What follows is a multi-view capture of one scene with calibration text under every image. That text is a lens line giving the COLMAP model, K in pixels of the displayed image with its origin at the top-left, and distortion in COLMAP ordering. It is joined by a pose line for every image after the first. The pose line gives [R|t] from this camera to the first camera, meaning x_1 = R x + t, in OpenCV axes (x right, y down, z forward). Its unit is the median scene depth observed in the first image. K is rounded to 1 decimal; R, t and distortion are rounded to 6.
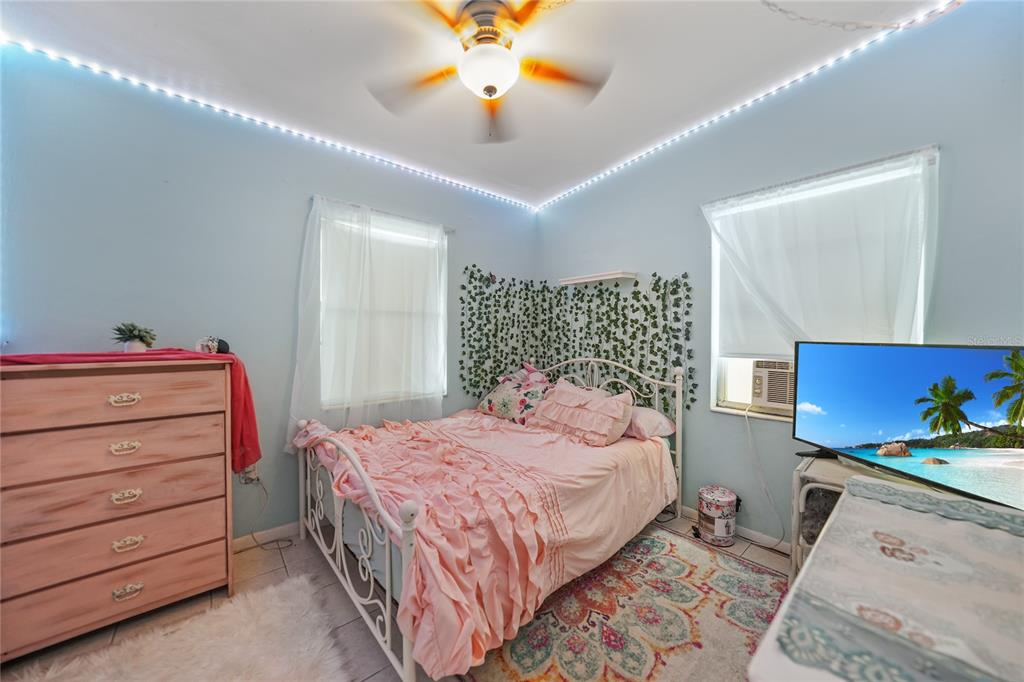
lens RADIAL K [[356.5, 0, 513.3], [0, 356.5, 334.3], [0, 0, 1]] dist [-0.006976, 0.000132]
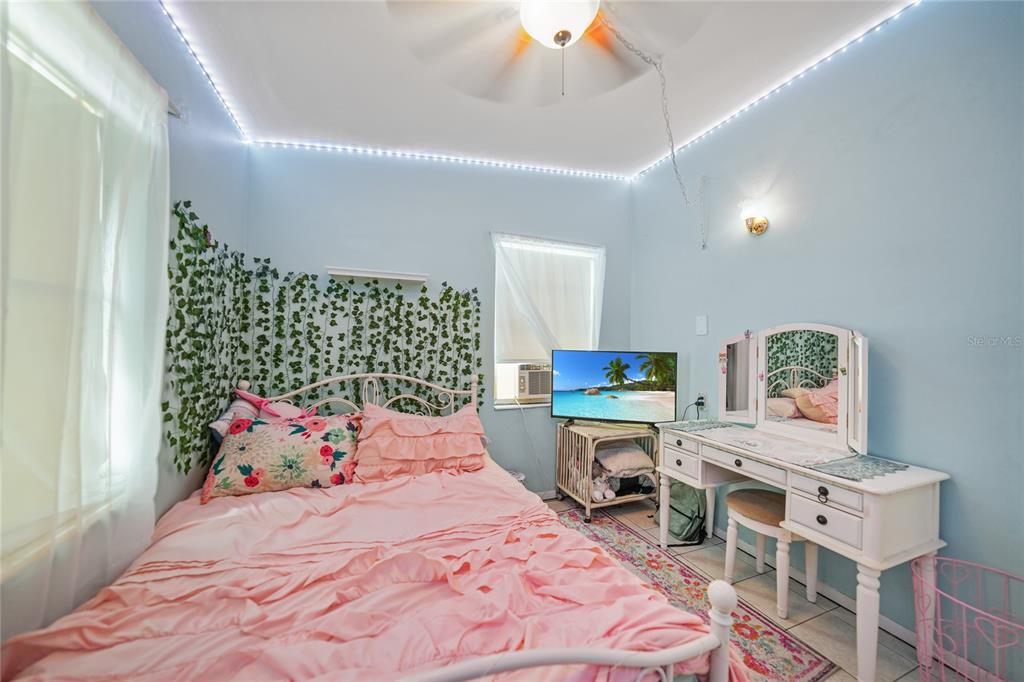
lens RADIAL K [[356.5, 0, 513.3], [0, 356.5, 334.3], [0, 0, 1]] dist [-0.006976, 0.000132]
pose [[0.352614, 0.020192, 0.935551, -0.425176], [-0.013911, 0.999770, -0.016335, -0.012418], [-0.935665, -0.007254, 0.352814, 0.430518]]
